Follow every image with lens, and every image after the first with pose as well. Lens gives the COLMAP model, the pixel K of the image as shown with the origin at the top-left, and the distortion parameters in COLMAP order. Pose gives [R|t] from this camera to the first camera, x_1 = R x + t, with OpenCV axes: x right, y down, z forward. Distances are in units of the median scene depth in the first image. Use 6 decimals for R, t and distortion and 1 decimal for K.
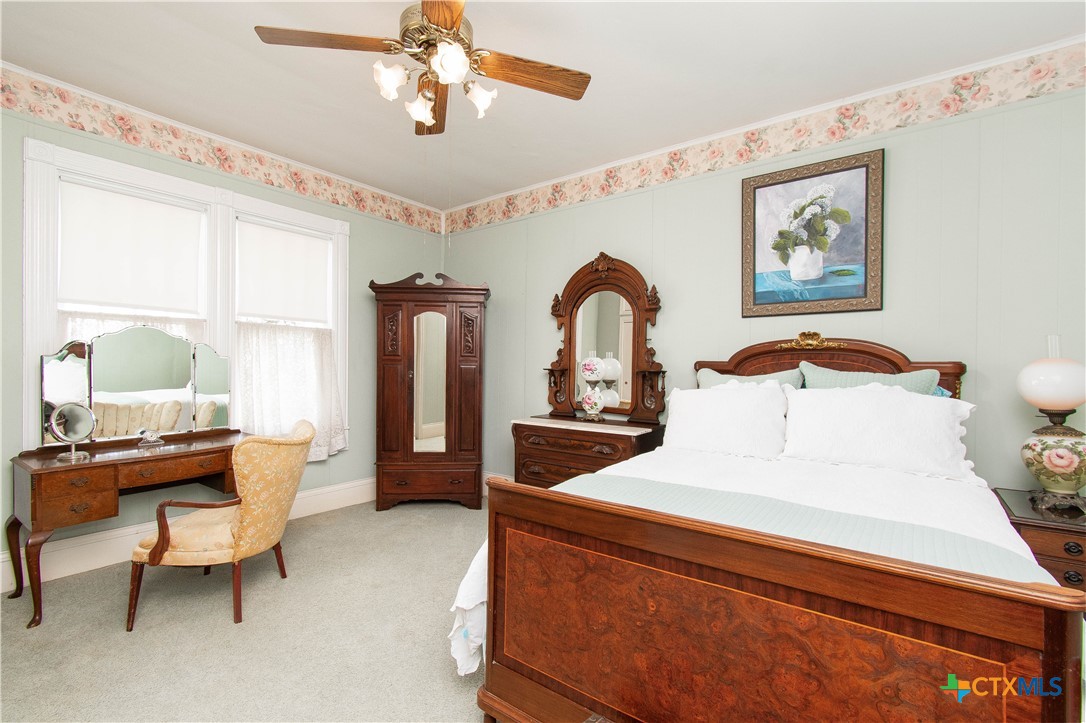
lens RADIAL K [[484.3, 0, 537.8], [0, 484.3, 365.2], [0, 0, 1]] dist [-0.001044, -0.000659]
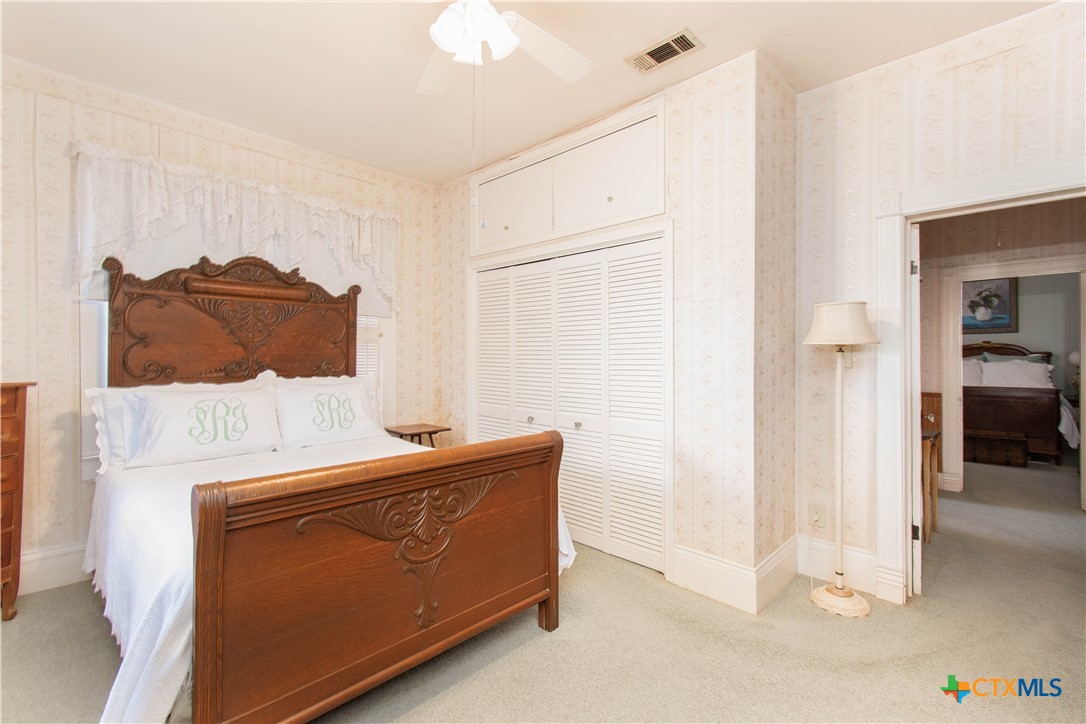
lens RADIAL K [[484.3, 0, 547.5], [0, 484.3, 352.8], [0, 0, 1]] dist [-0.001044, -0.000659]
pose [[0.991240, -0.019634, -0.130606, -1.437005], [0.018943, 0.999799, -0.006525, -0.031172], [0.130708, 0.003994, 0.991413, -1.883889]]
